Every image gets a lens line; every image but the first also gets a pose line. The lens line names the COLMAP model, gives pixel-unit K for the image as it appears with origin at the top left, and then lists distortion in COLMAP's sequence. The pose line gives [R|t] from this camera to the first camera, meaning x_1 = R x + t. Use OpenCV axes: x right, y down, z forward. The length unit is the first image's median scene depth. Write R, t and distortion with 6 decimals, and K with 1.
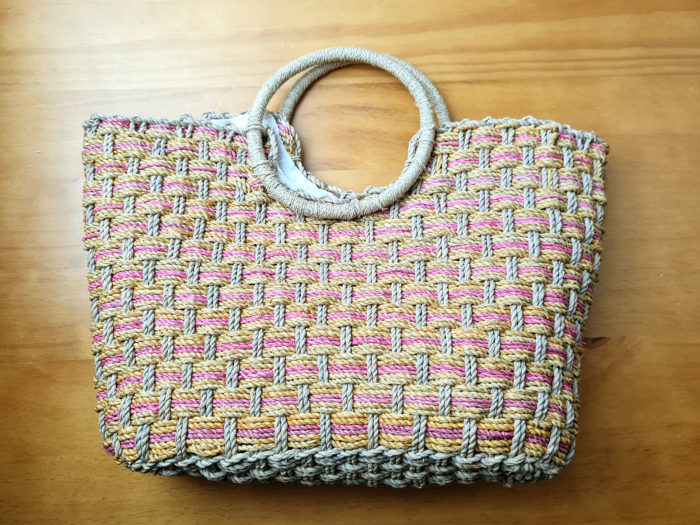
lens RADIAL K [[567.4, 0, 347.9], [0, 567.4, 260.2], [0, 0, 1]] dist [-0.004655, -0.001997]
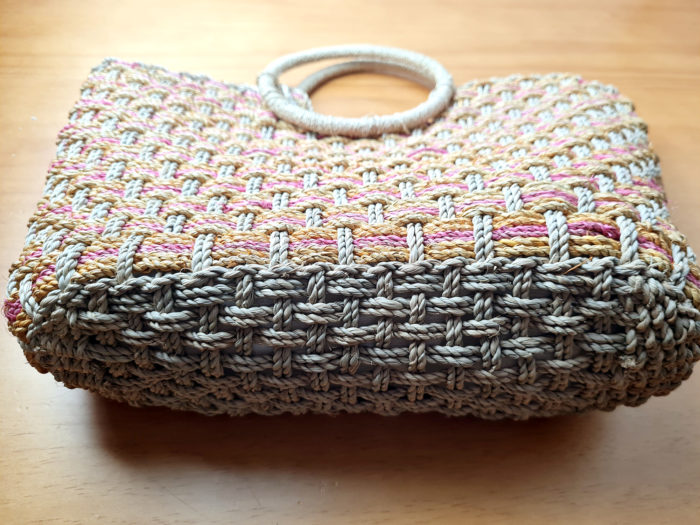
lens RADIAL K [[567.4, 0, 348.3], [0, 567.4, 262.3], [0, 0, 1]] dist [-0.004655, -0.001997]
pose [[0.999889, 0.006912, 0.013196, -0.070430], [0.001699, 0.827149, -0.561980, 1.104706], [-0.014800, 0.561940, 0.827046, 0.712368]]
